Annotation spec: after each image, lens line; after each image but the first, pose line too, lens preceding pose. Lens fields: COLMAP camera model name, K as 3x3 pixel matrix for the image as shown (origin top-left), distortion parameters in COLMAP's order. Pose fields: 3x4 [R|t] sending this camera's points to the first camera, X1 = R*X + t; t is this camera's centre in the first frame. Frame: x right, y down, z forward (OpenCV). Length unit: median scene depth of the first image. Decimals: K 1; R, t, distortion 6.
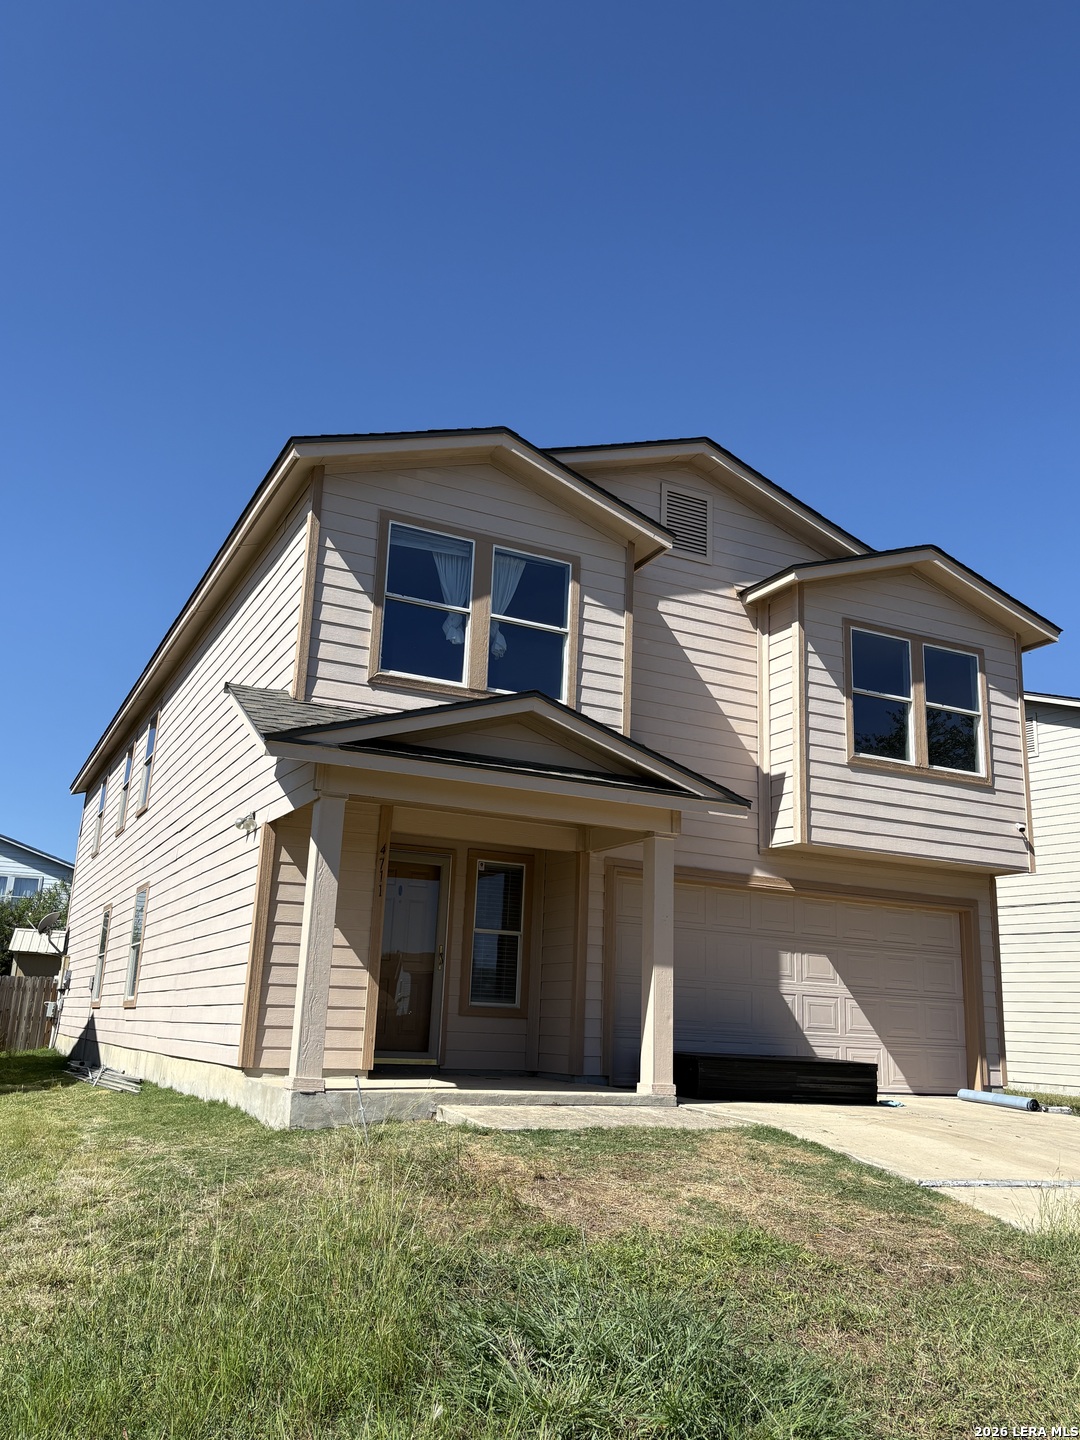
lens RADIAL K [[1181.7, 0, 540.0], [0, 1181.7, 720.0], [0, 0, 1]] dist [0.083901, -0.157082]
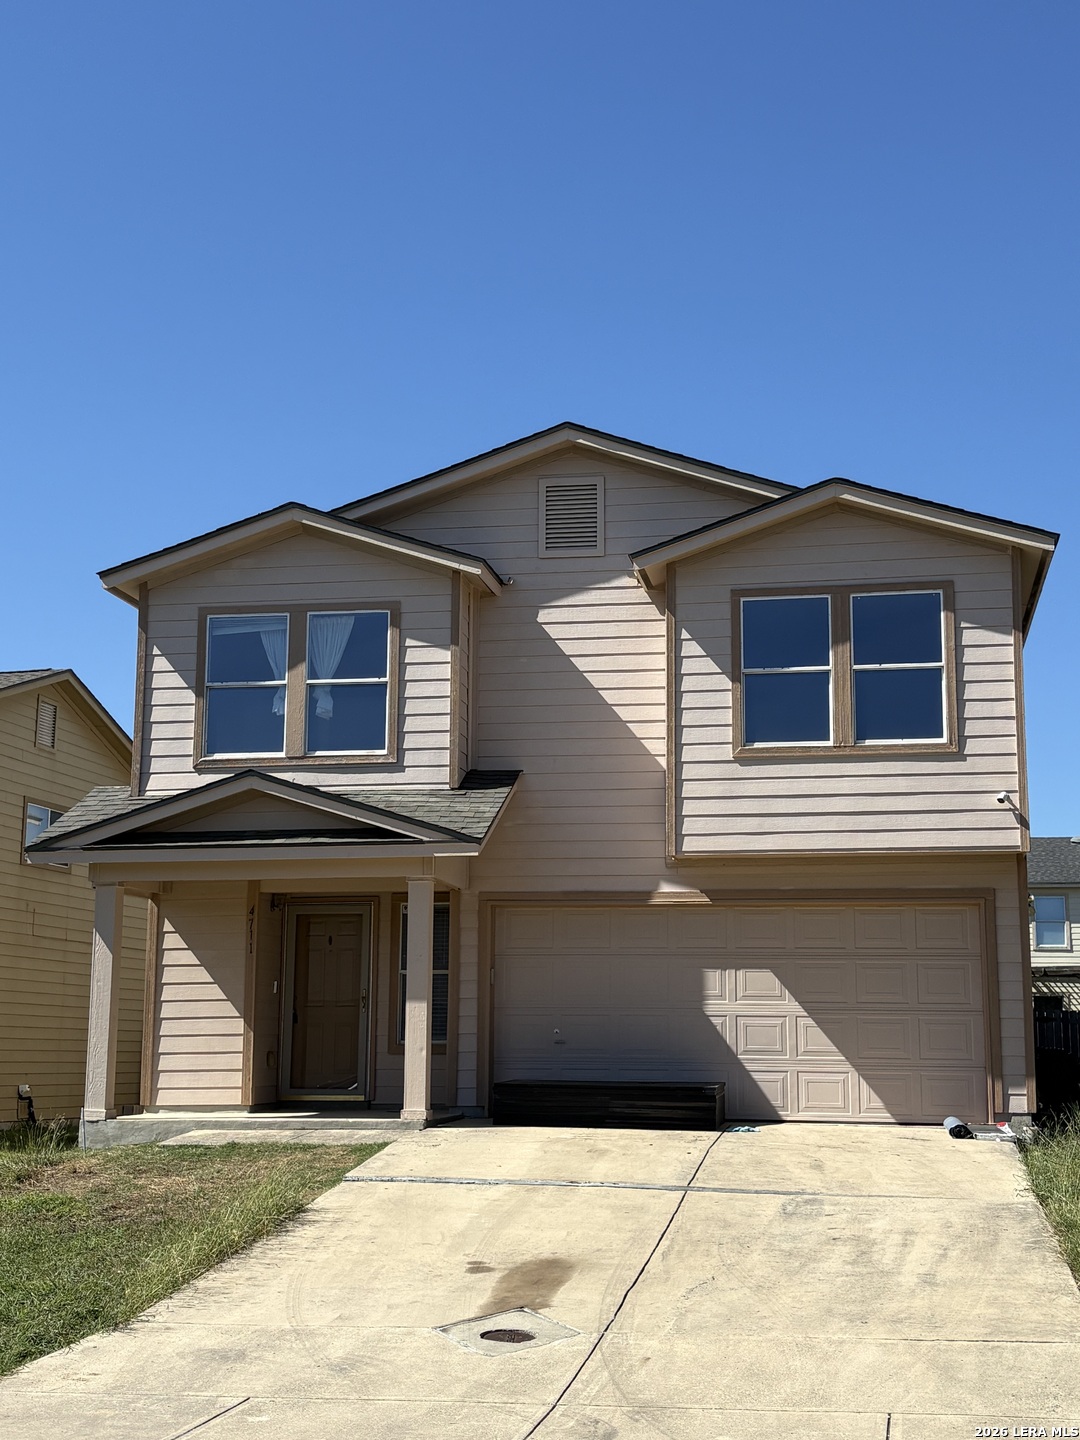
lens RADIAL K [[1970.4, 0, 540.0], [0, 1970.4, 720.0], [0, 0, 1]] dist [0.153051, -0.035290]
pose [[0.806231, -0.135865, -0.575788, 1.006840], [0.176116, 0.984265, 0.014351, -0.038757], [0.564778, -0.112976, 0.817473, -0.292795]]
